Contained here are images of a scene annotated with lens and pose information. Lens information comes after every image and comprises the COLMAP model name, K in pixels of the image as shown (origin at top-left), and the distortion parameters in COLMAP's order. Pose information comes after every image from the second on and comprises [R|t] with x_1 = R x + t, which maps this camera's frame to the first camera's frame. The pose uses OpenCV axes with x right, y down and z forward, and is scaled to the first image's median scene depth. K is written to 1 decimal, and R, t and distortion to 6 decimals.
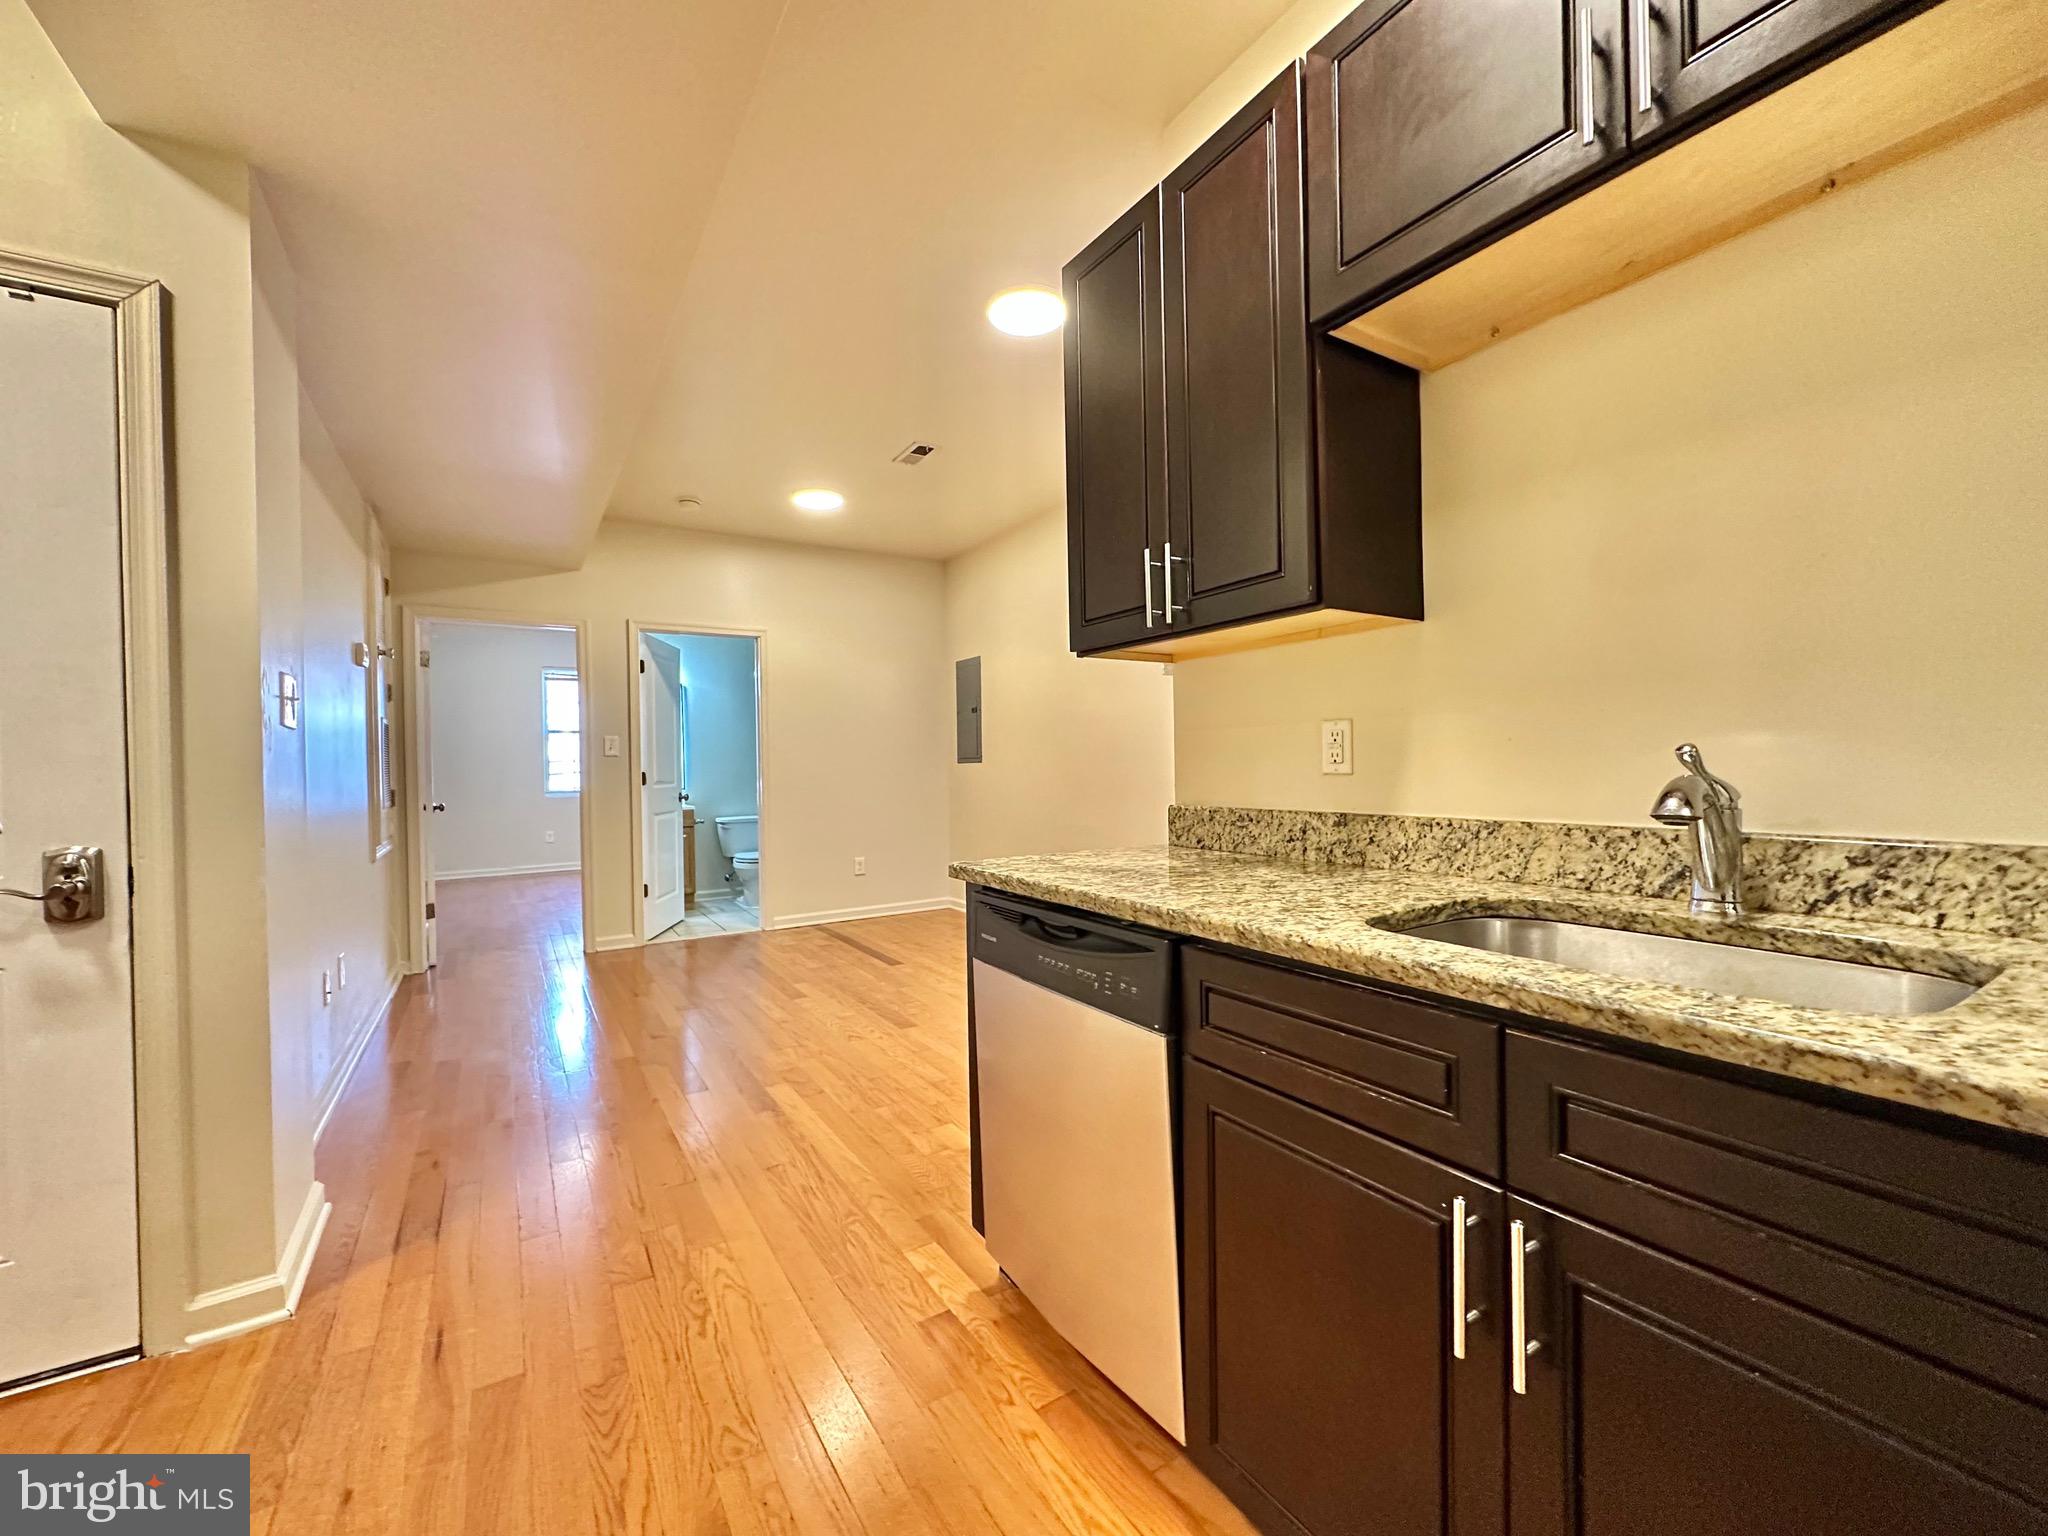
lens RADIAL K [[810.2, 0, 1024.0], [0, 810.2, 768.0], [0, 0, 1]] dist [0.000806, 0.000146]
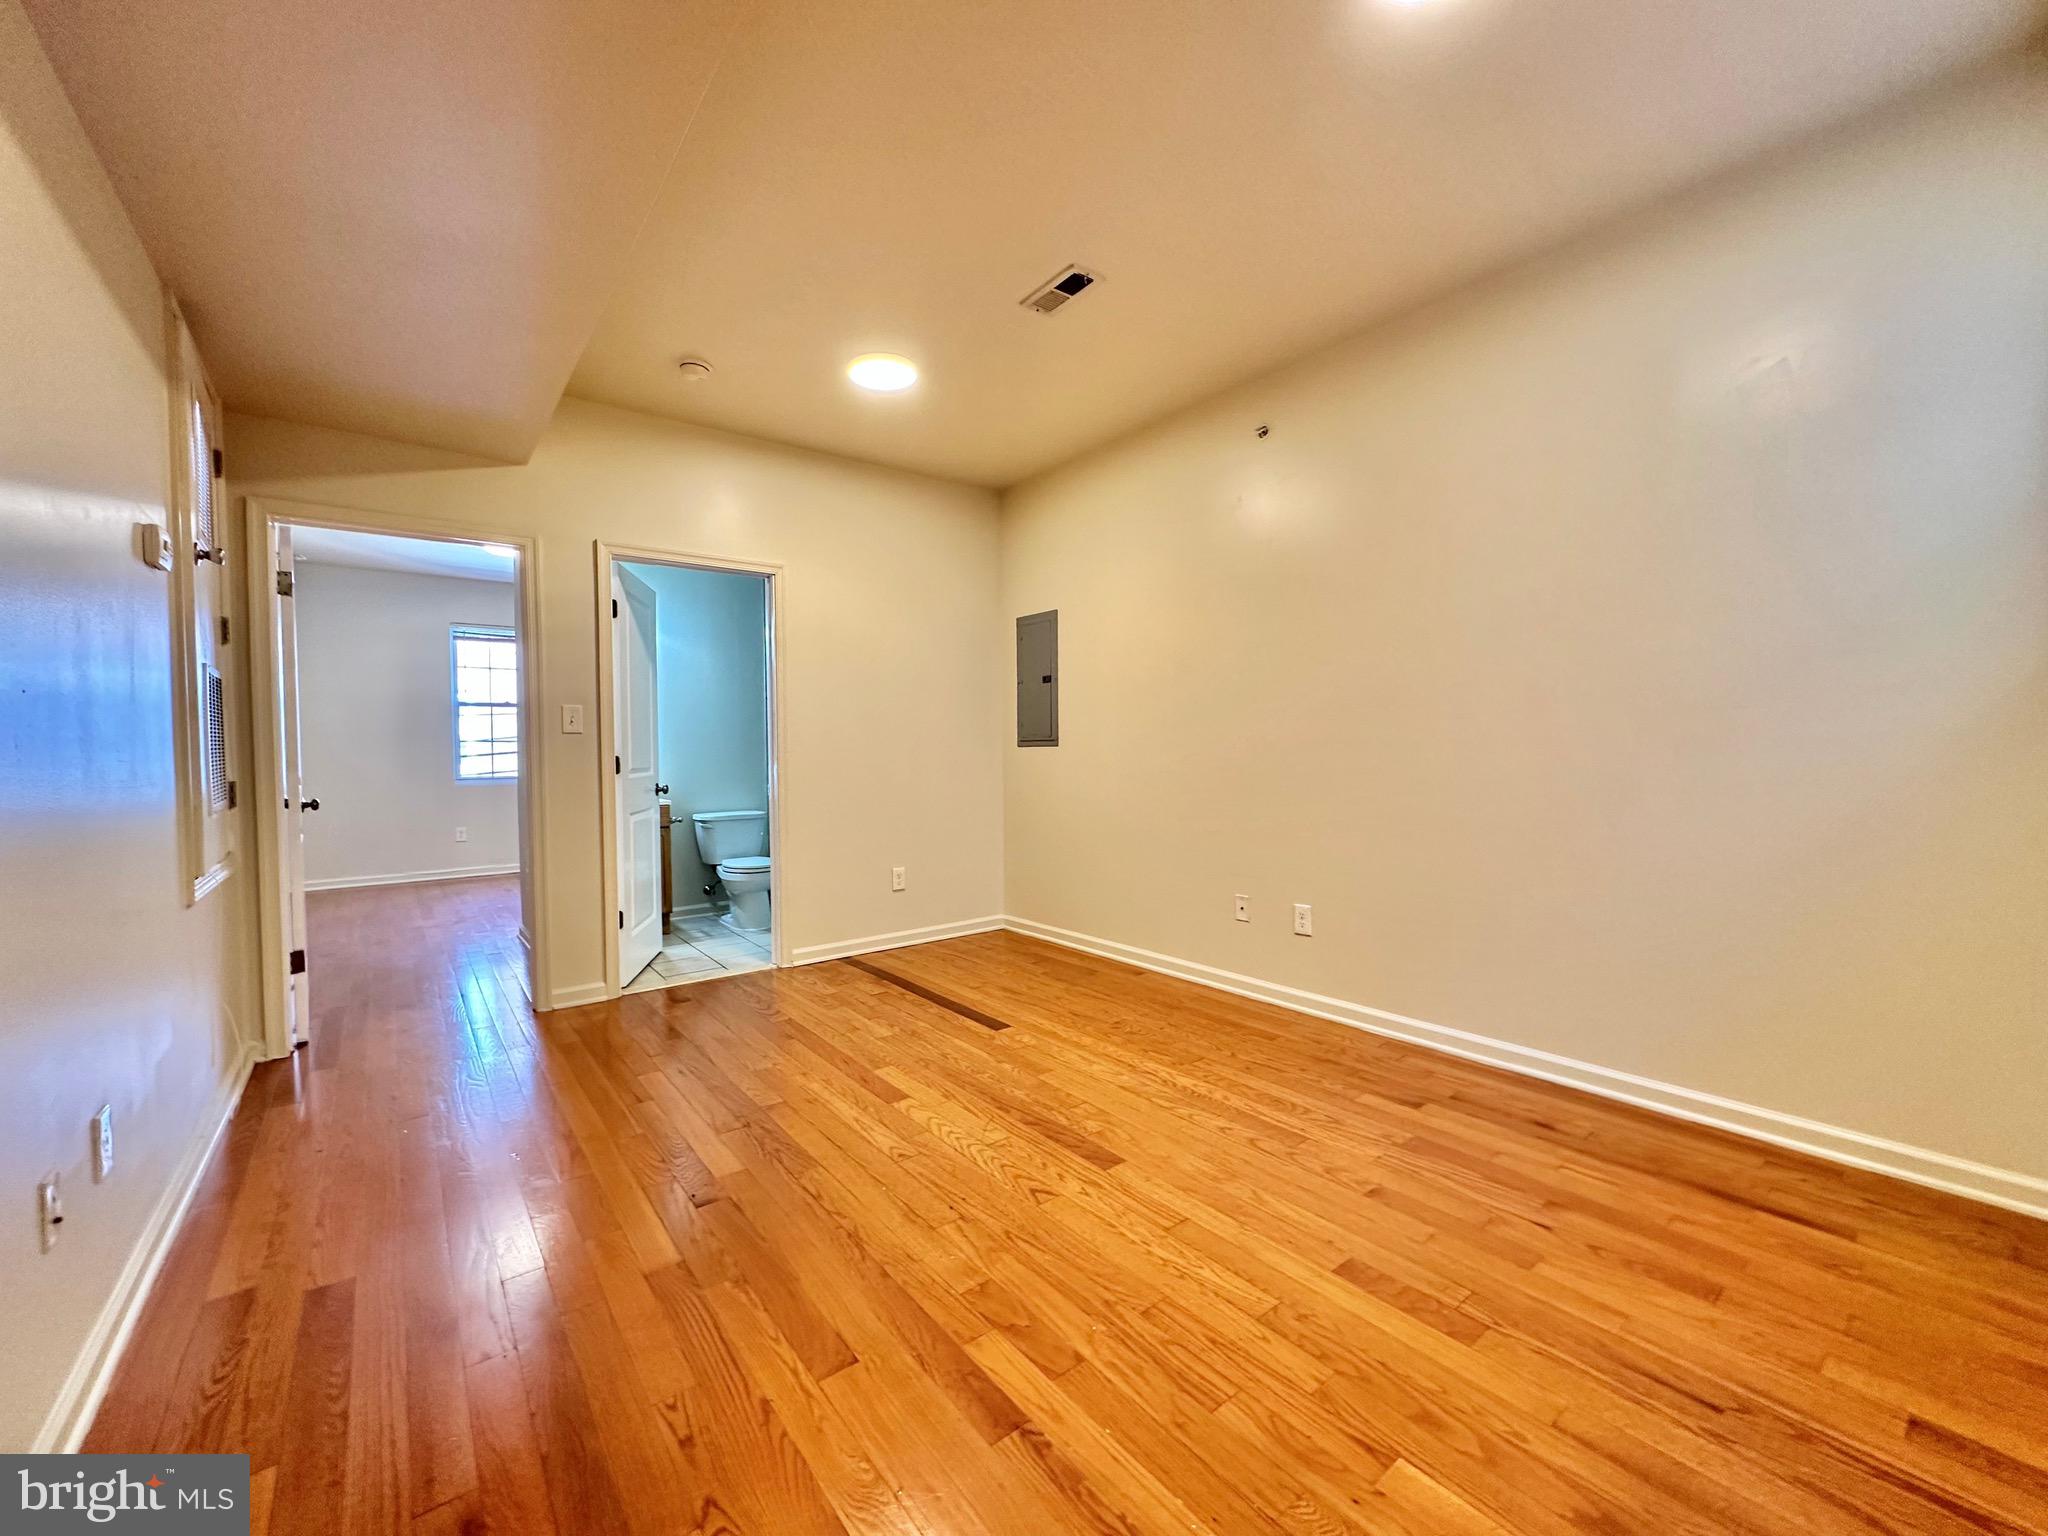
lens RADIAL K [[810.2, 0, 1024.0], [0, 810.2, 768.0], [0, 0, 1]] dist [0.000806, 0.000146]
pose [[0.995614, 0.005101, 0.093418, -0.196945], [-0.006883, 0.999800, 0.018758, -0.000279], [-0.093304, -0.019318, 0.995450, 0.278287]]
